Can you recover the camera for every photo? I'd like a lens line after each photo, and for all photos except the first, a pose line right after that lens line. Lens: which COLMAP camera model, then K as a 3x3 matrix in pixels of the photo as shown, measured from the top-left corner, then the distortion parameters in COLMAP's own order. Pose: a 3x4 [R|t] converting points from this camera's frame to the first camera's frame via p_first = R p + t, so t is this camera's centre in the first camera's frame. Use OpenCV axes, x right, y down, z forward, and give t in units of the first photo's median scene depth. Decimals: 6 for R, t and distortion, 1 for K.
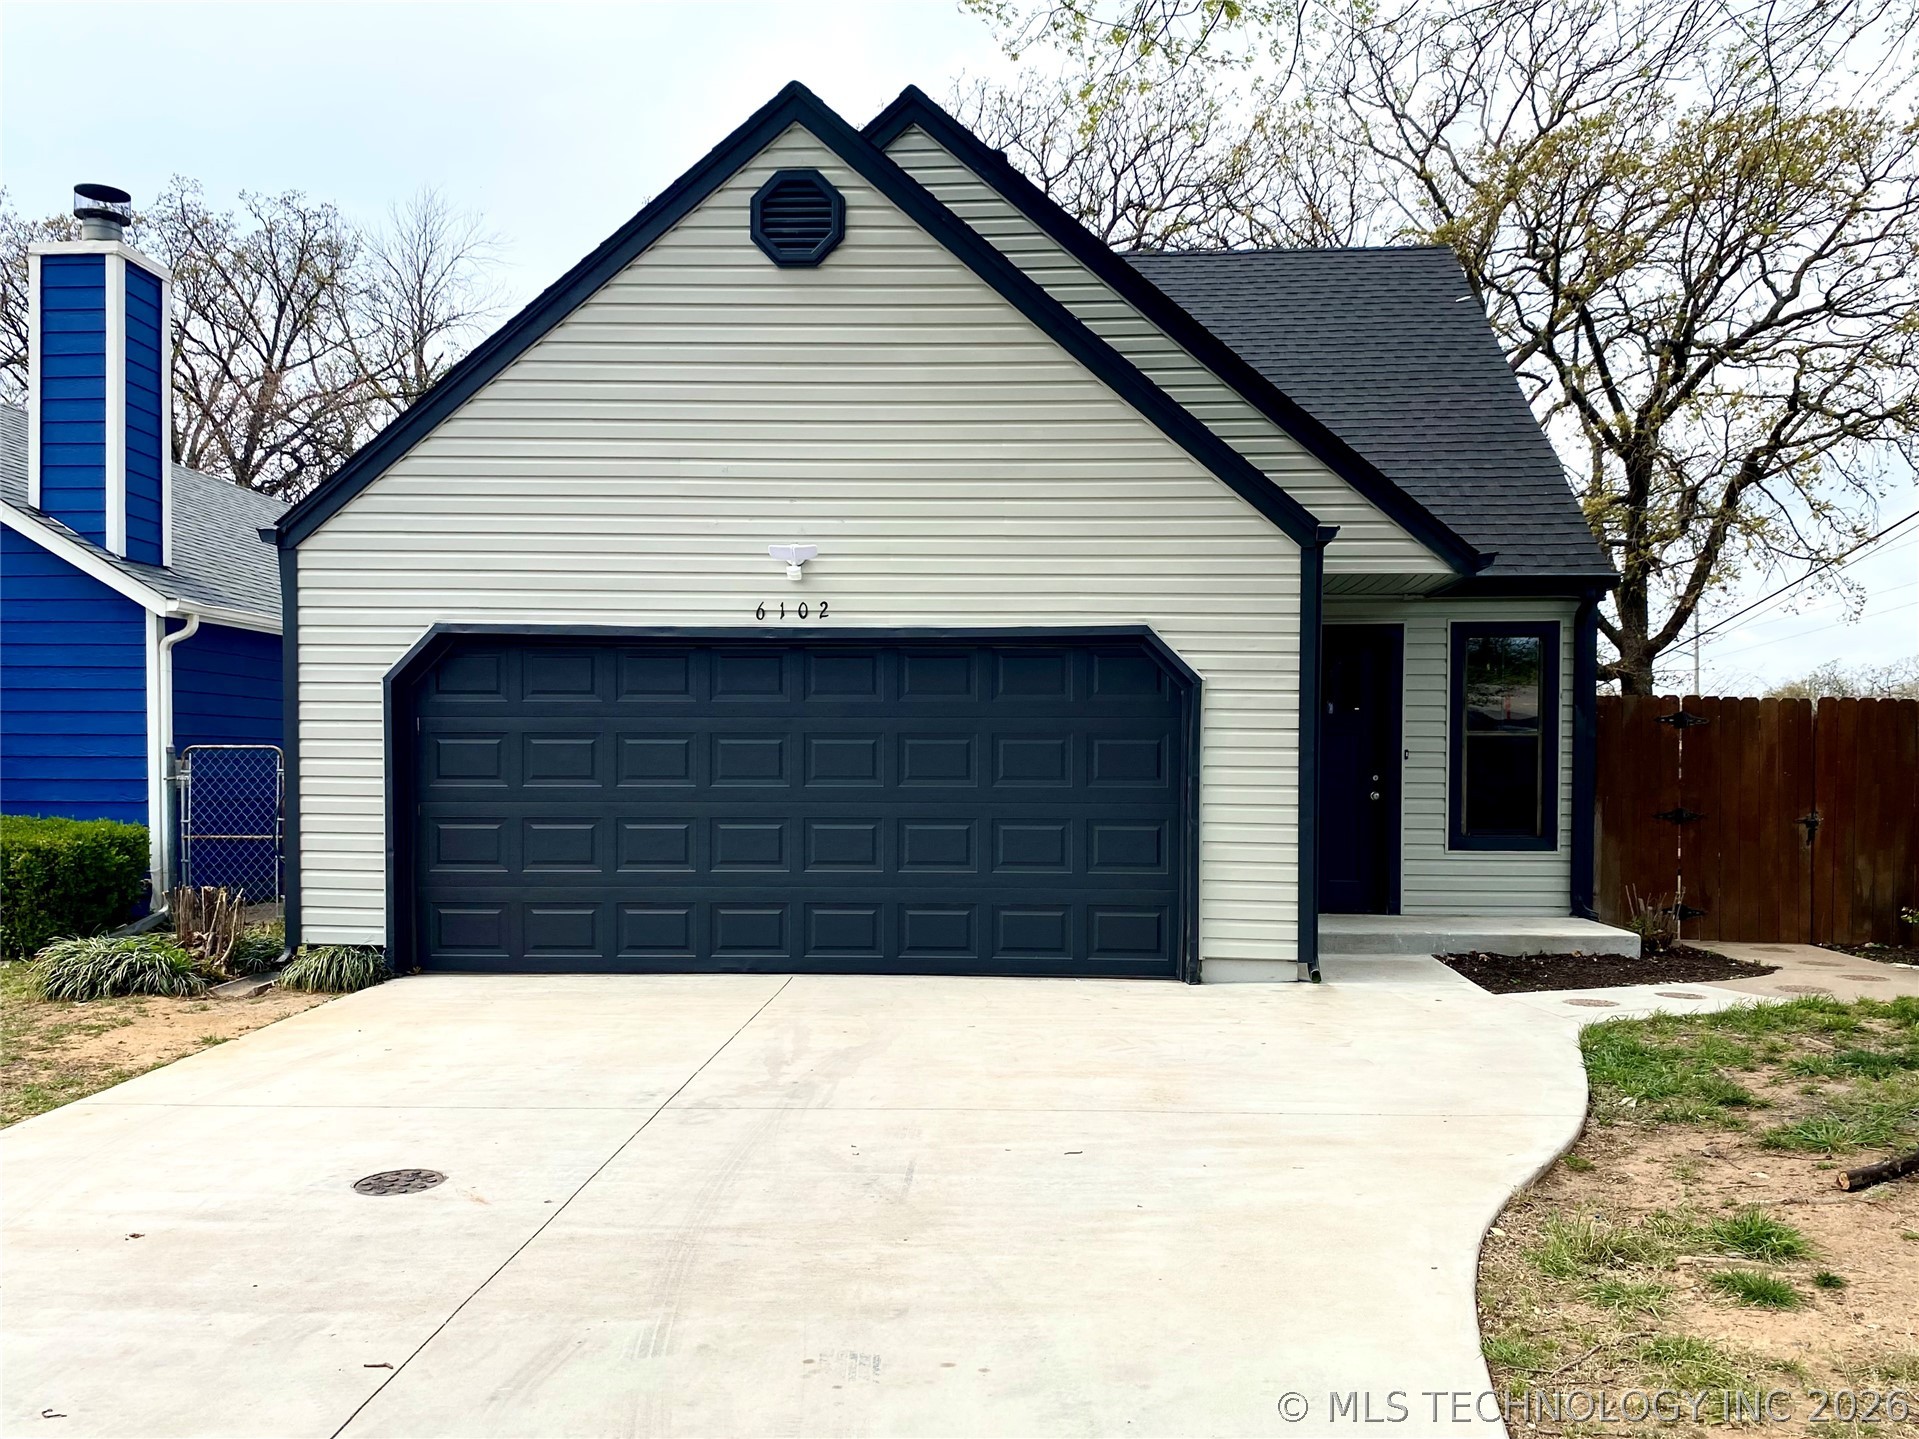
lens RADIAL K [[1510.4, 0, 1008.9], [0, 1510.4, 783.9], [0, 0, 1]] dist [0.010386, -0.006325]
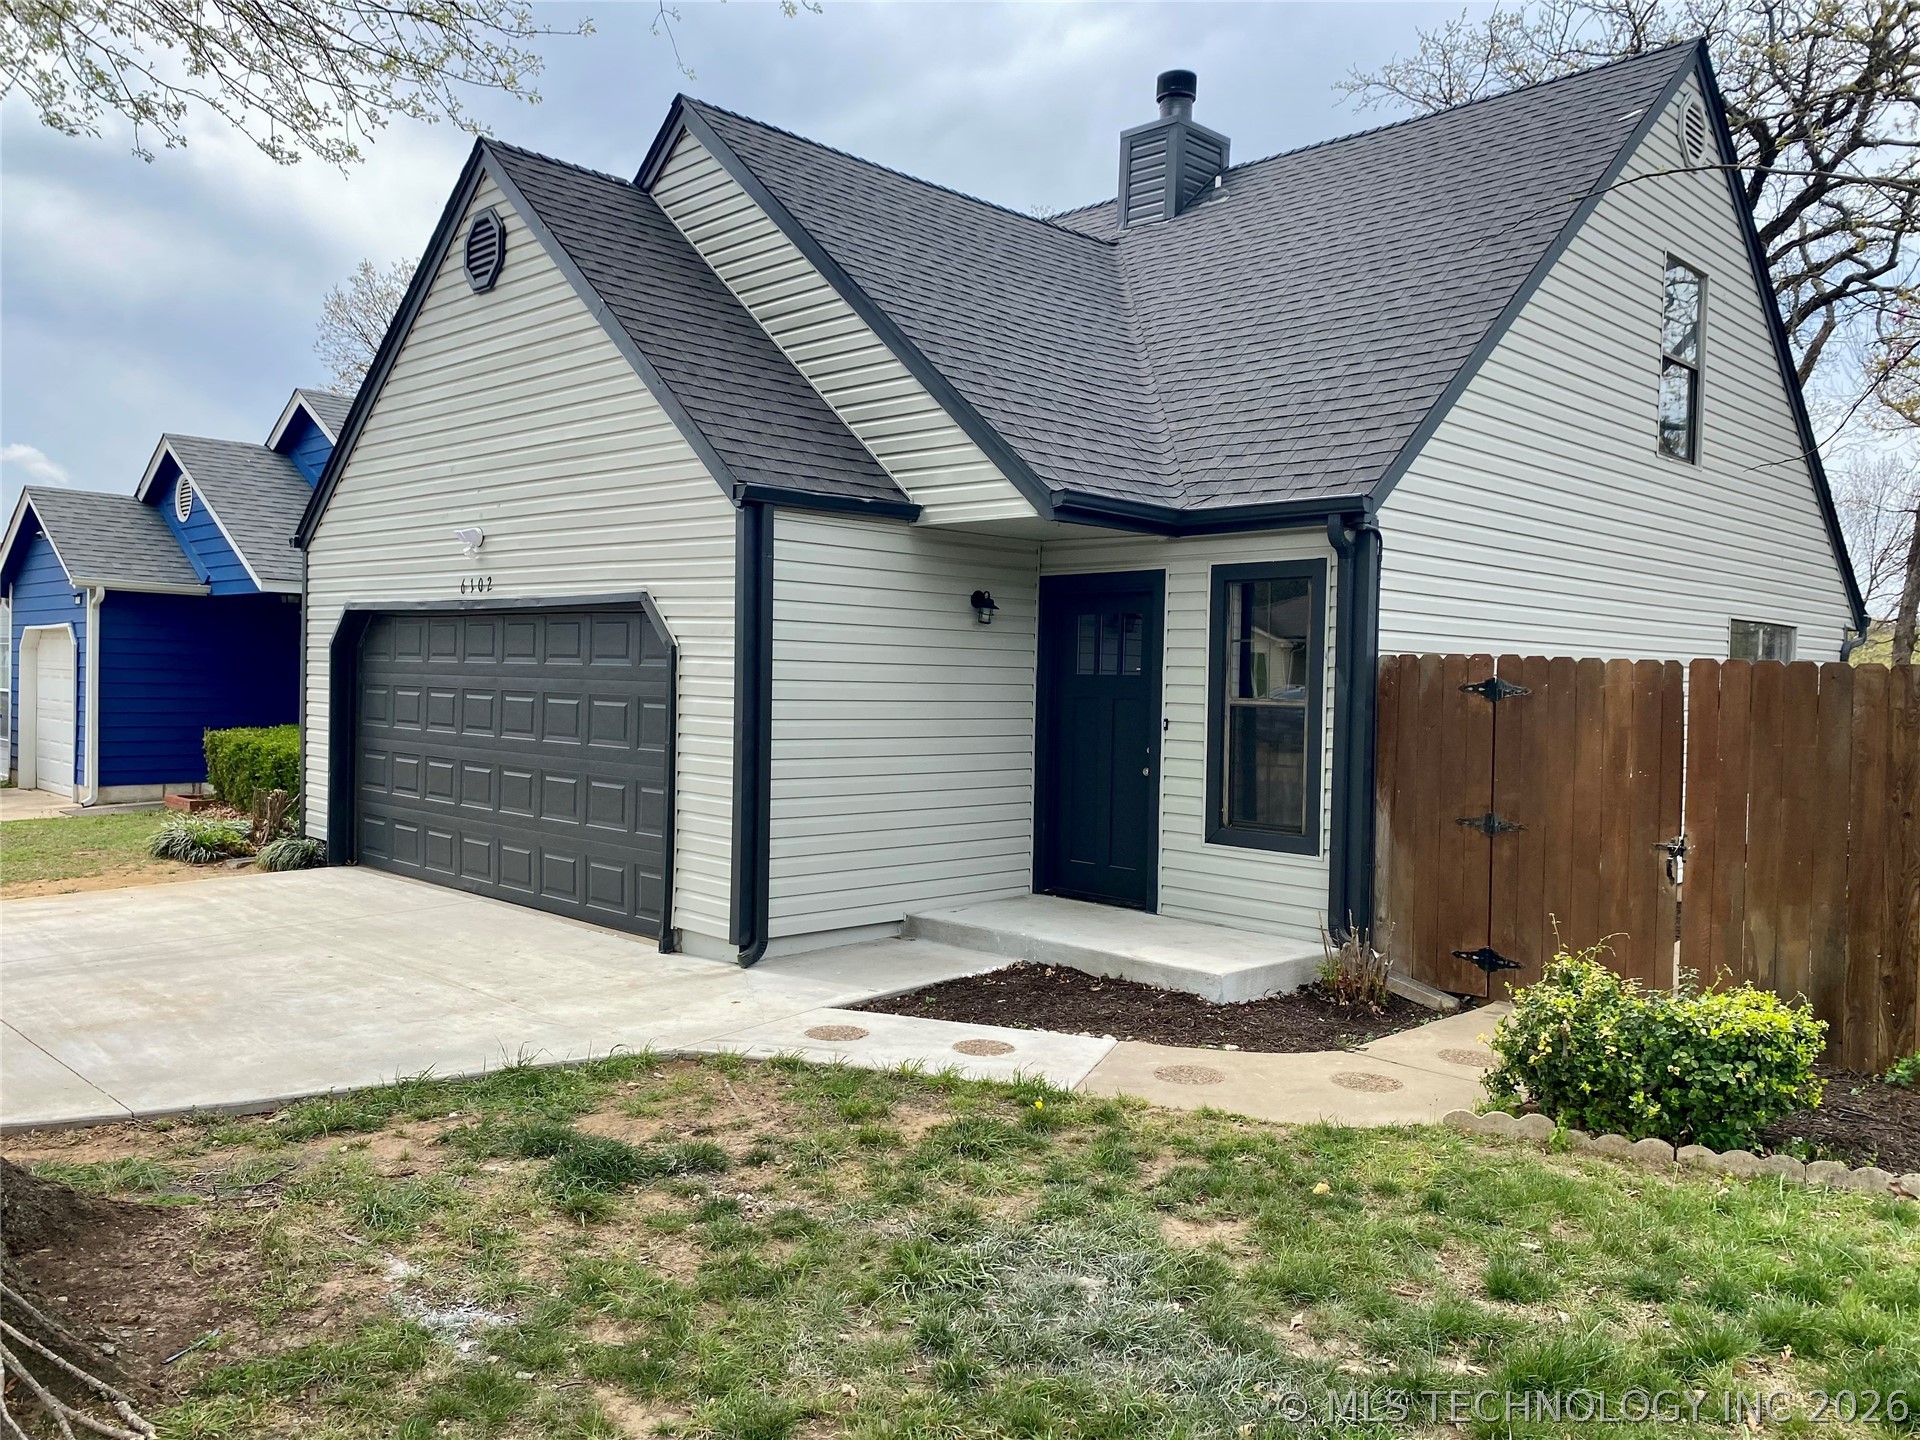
lens RADIAL K [[1518.6, 0, 954.8], [0, 1518.6, 721.9], [0, 0, 1]] dist [0.037144, -0.009689]
pose [[0.731446, 0.033303, -0.681086, 0.948194], [-0.031517, 0.999390, 0.015020, -0.037837], [0.681171, 0.010479, 0.732050, 0.381585]]
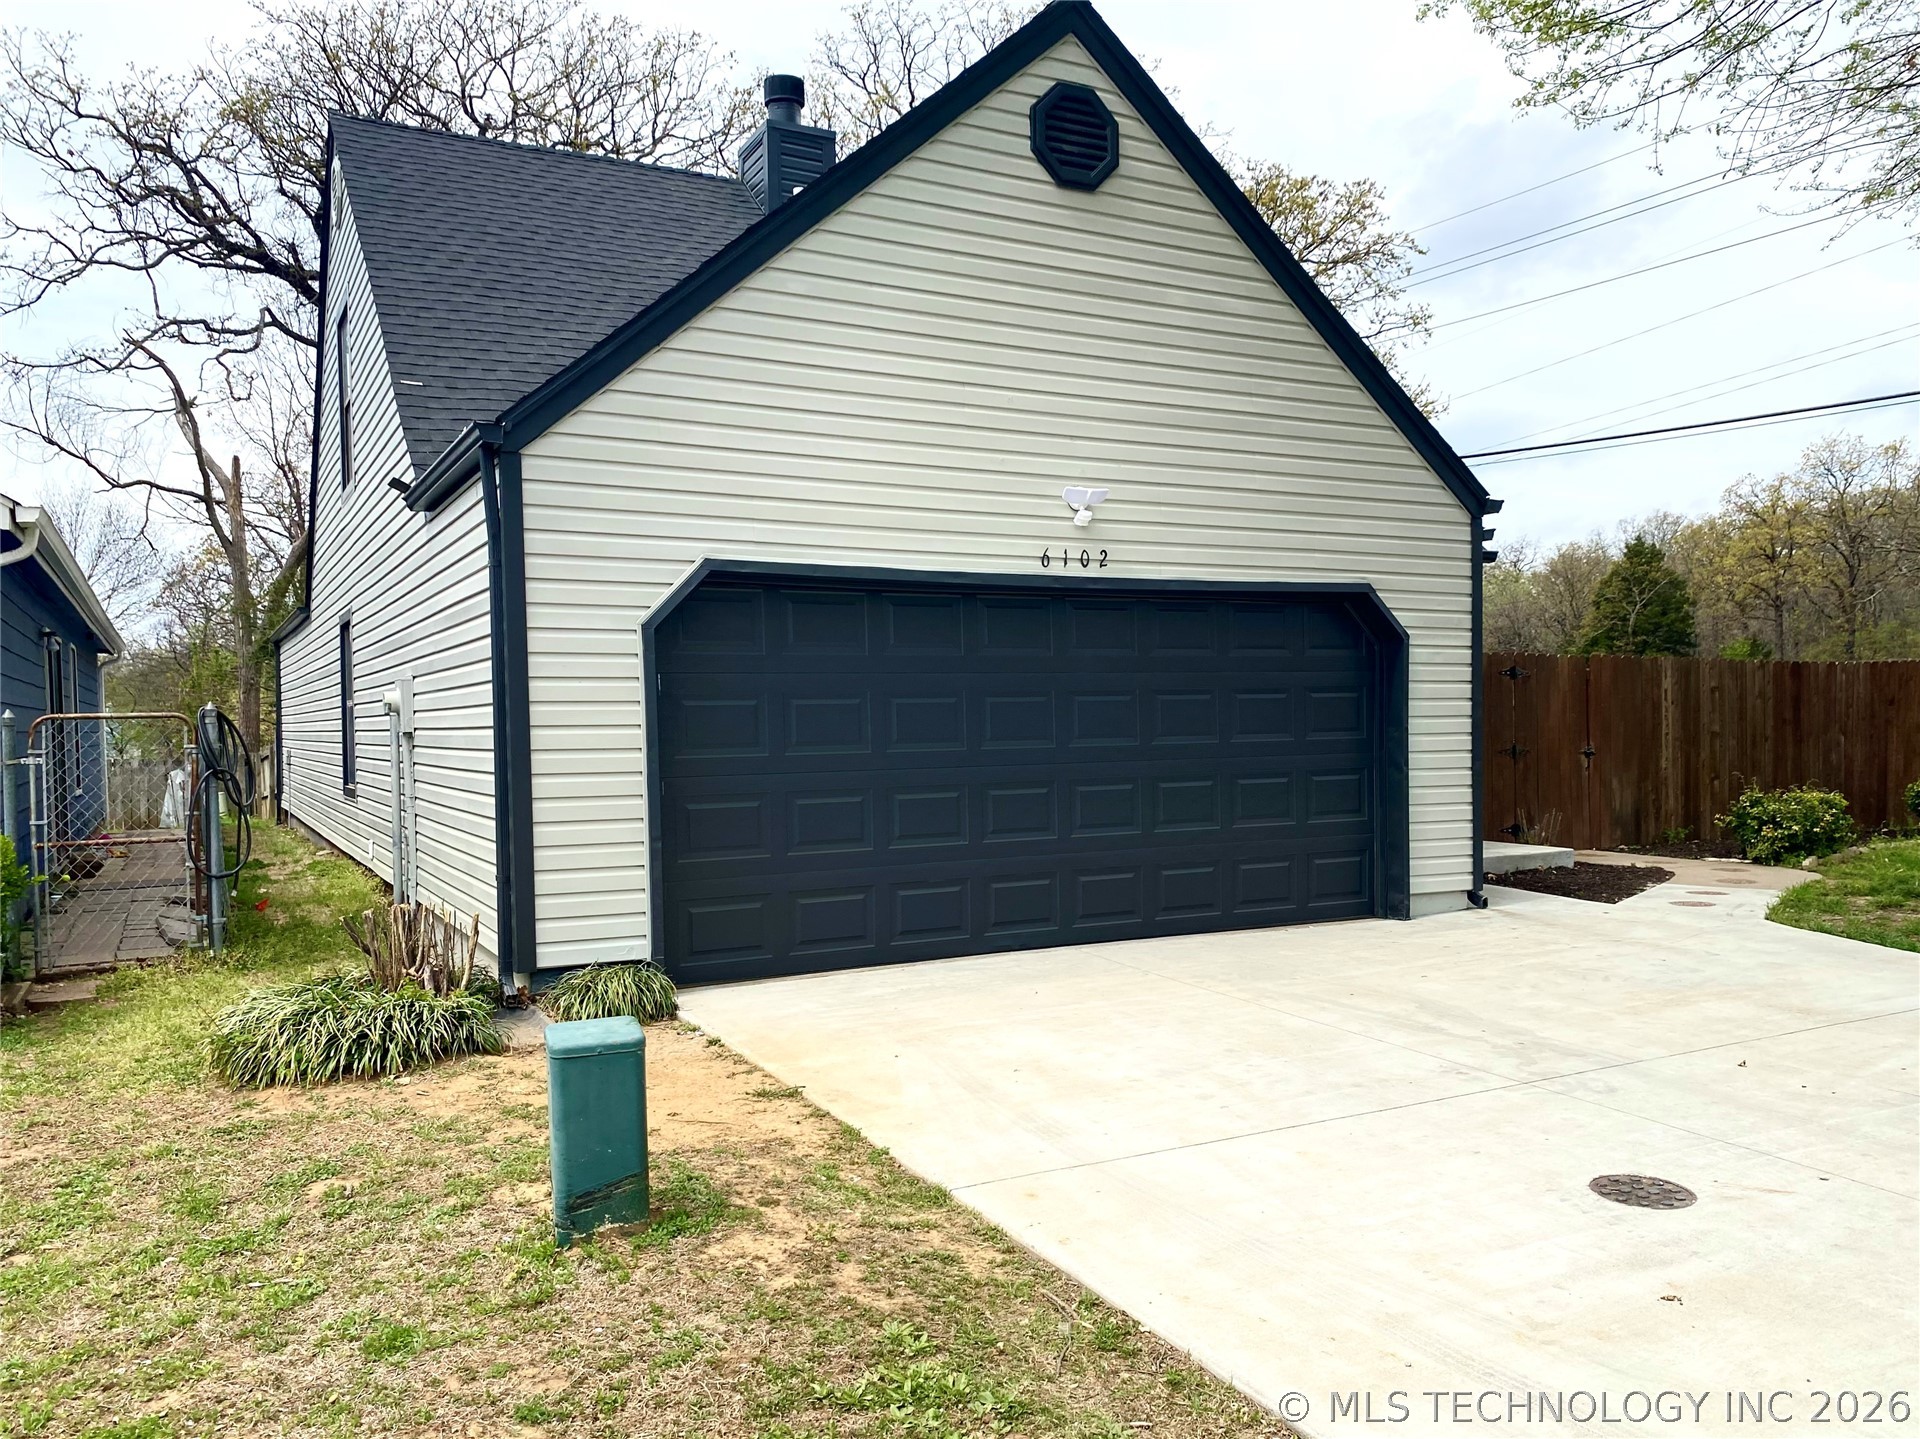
lens RADIAL K [[1453.9, 0, 963.1], [0, 1453.9, 758.8], [0, 0, 1]] dist [0.000920, -0.010283]
pose [[0.873233, -0.032859, 0.486194, -0.647554], [0.025066, 0.999432, 0.022527, -0.012737], [-0.486658, -0.007485, 0.873561, 0.247591]]
